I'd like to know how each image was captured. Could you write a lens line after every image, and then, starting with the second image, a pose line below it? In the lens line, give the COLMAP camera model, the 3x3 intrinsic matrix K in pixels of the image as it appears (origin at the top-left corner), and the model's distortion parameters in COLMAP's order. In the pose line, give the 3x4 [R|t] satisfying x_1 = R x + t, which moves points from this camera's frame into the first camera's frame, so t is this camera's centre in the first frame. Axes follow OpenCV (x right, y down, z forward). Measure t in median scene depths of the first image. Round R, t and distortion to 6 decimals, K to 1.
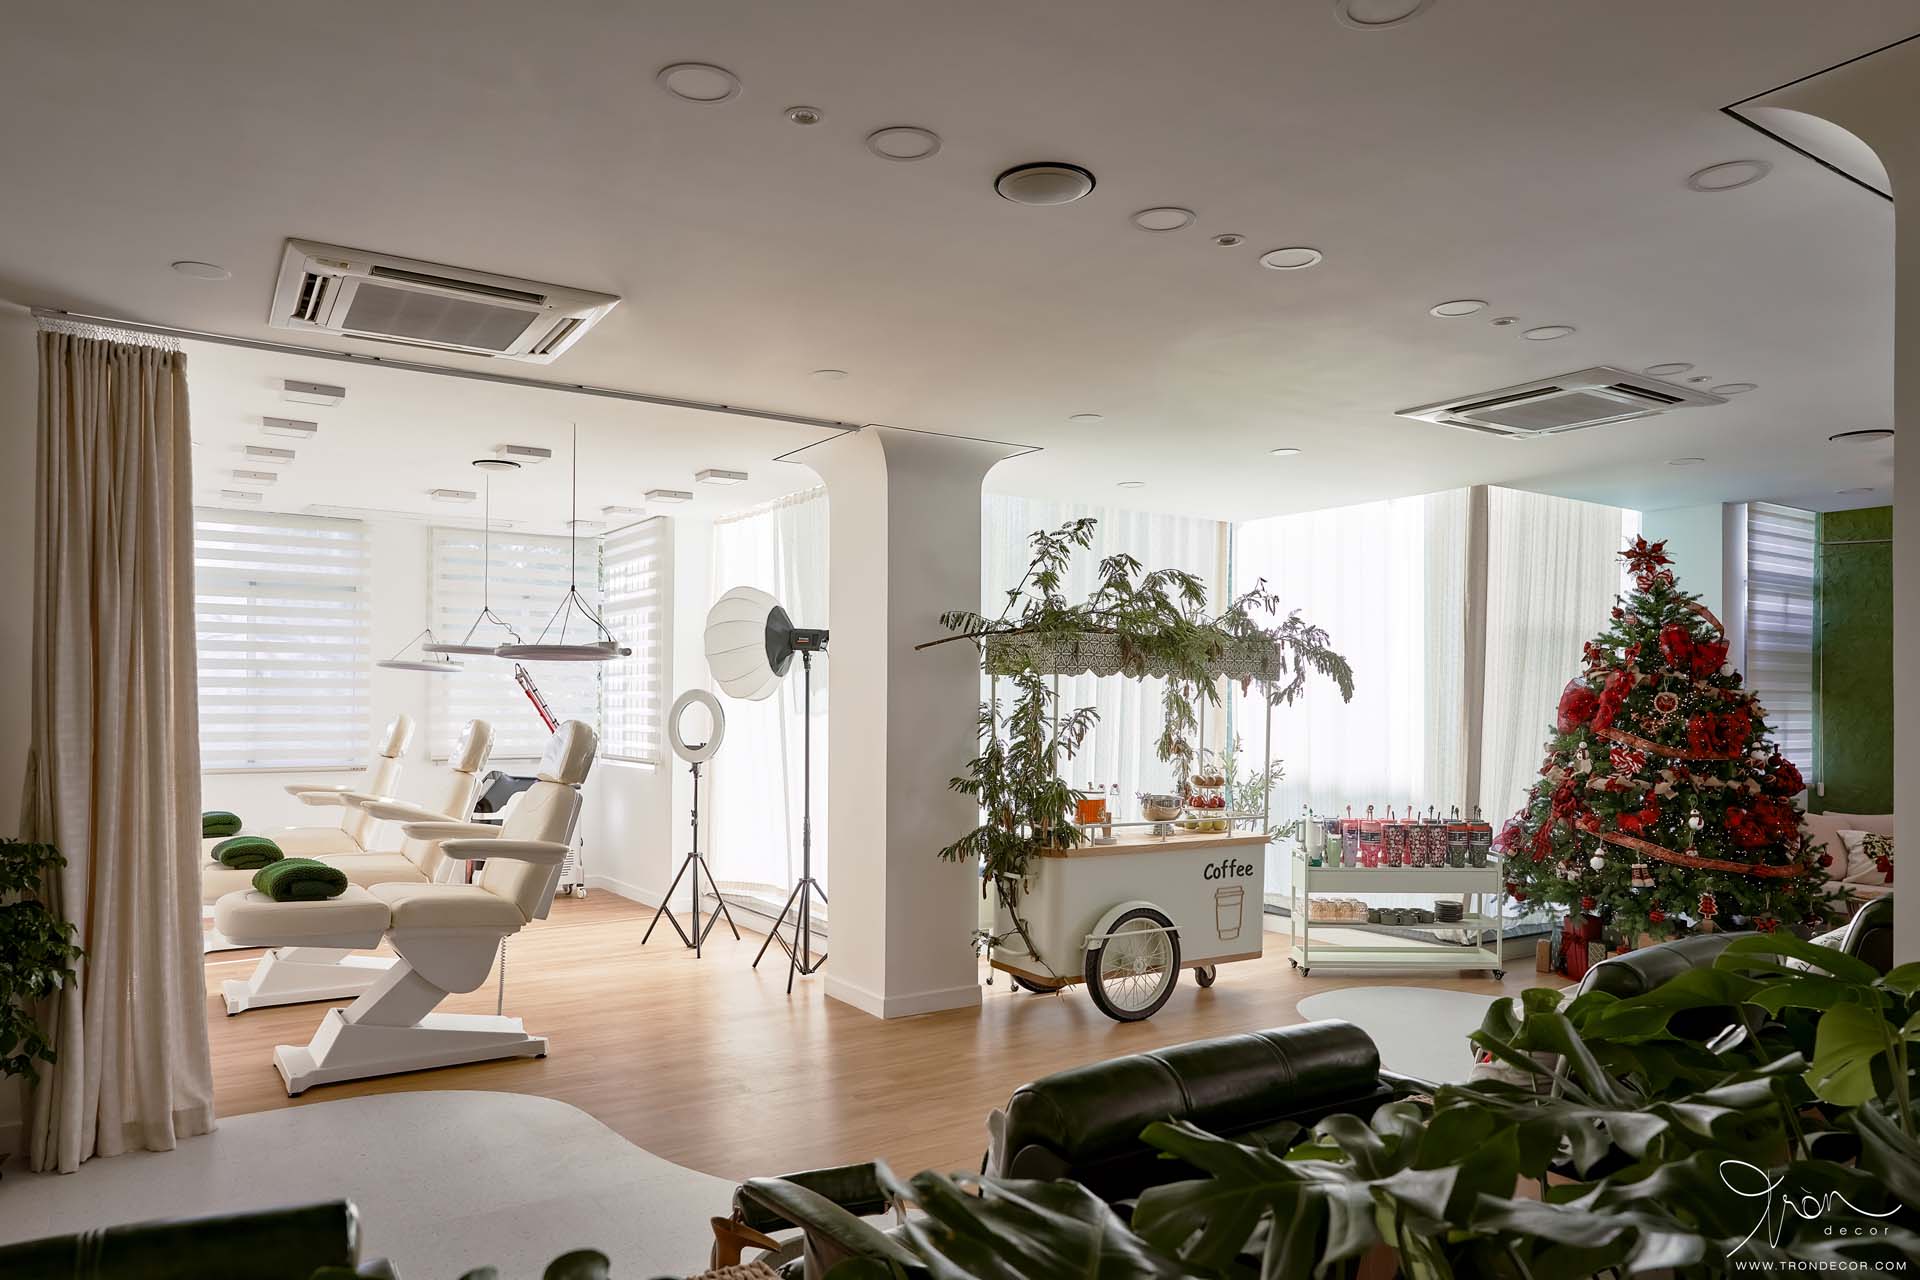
lens RADIAL K [[1208.0, 0, 959.4], [0, 1208.0, 699.4], [0, 0, 1]] dist [0.000780, 0.007831]
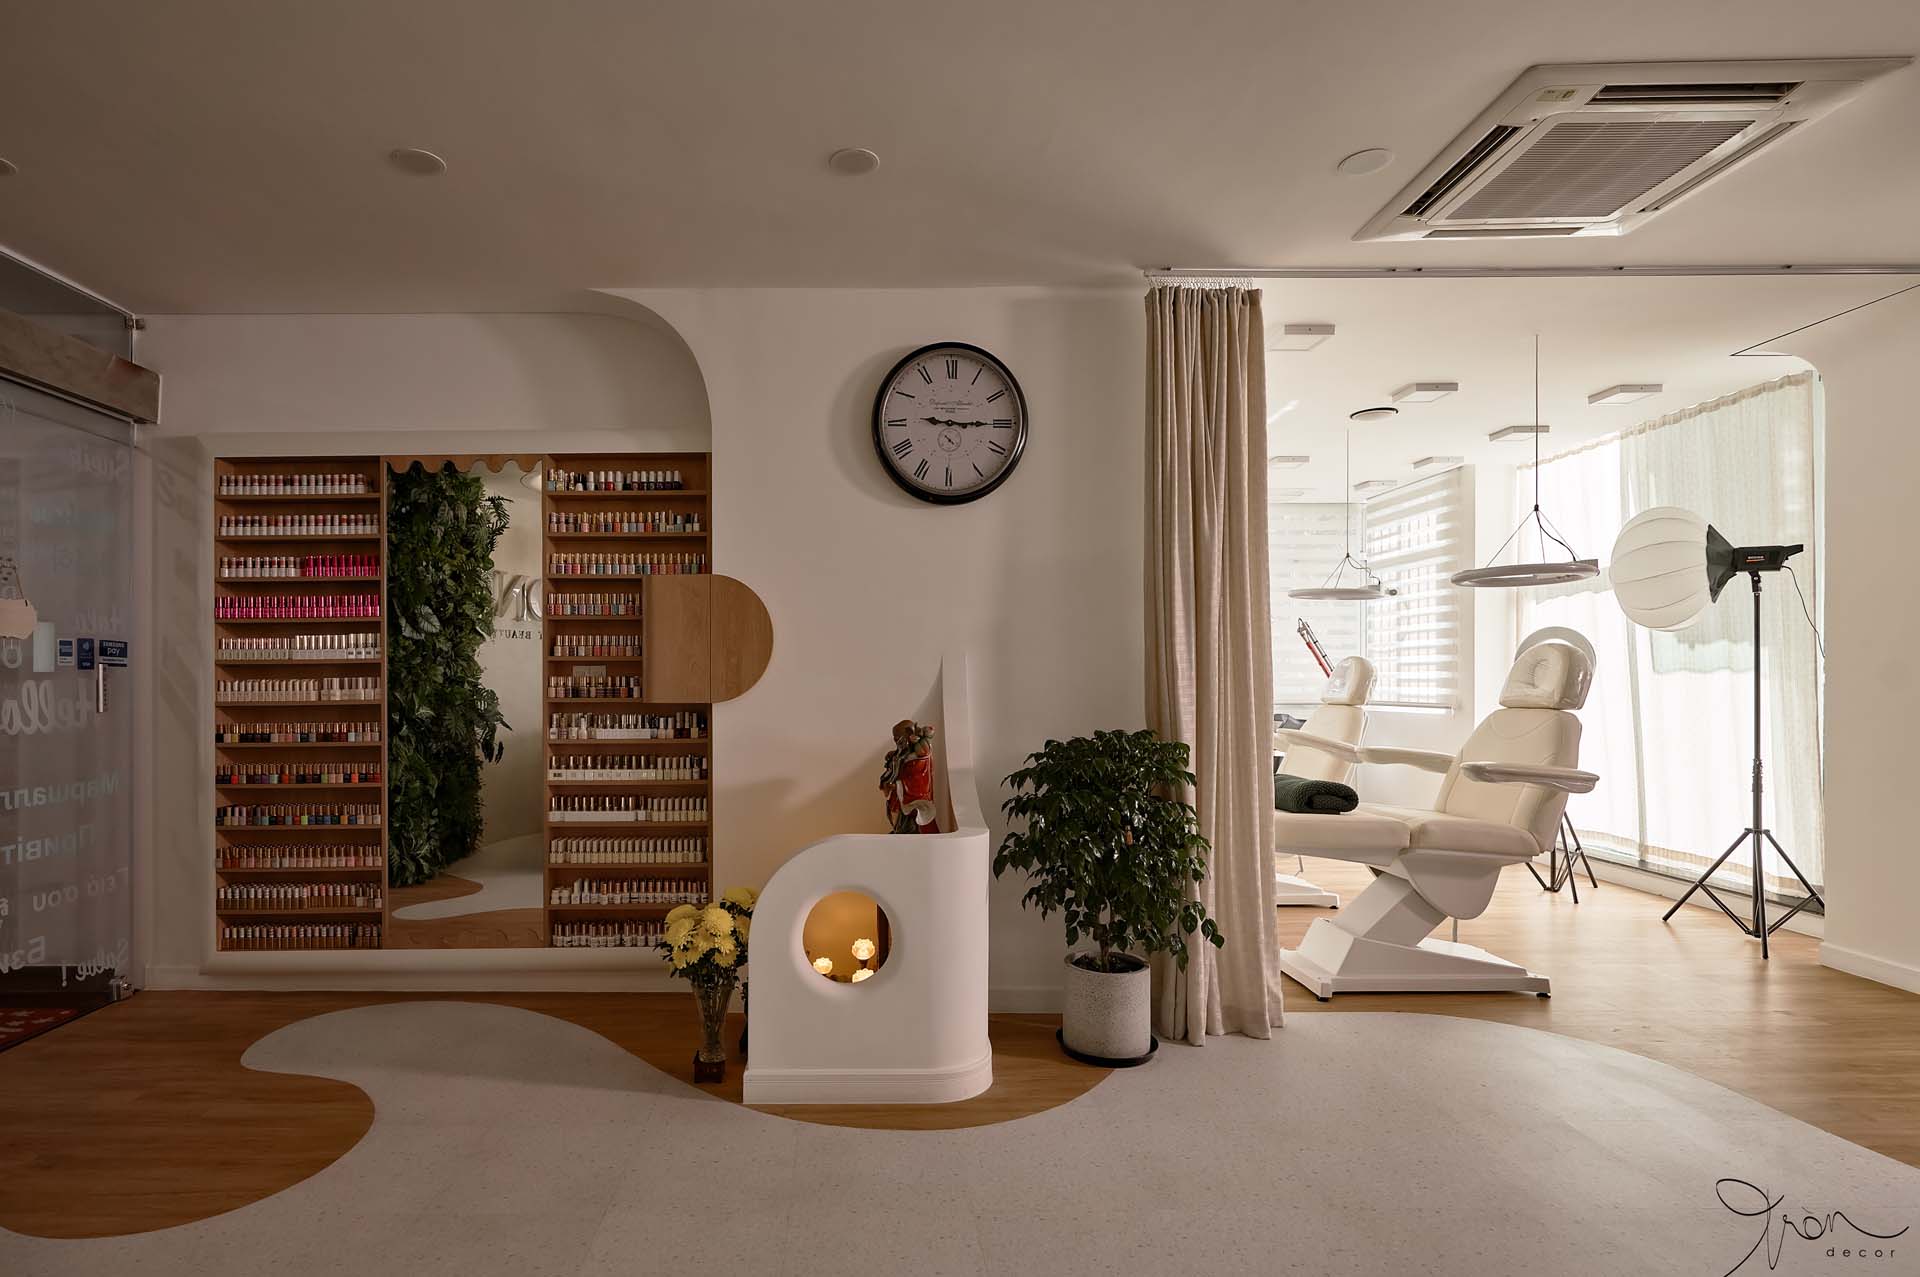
lens RADIAL K [[972.1, 0, 912.3], [0, 972.1, 680.4], [0, 0, 1]] dist [-0.004885, -0.001448]
pose [[0.843159, -0.007641, -0.537610, -0.266732], [0.010949, 0.999936, 0.002960, 0.030595], [0.537553, -0.008382, 0.843188, 0.070077]]
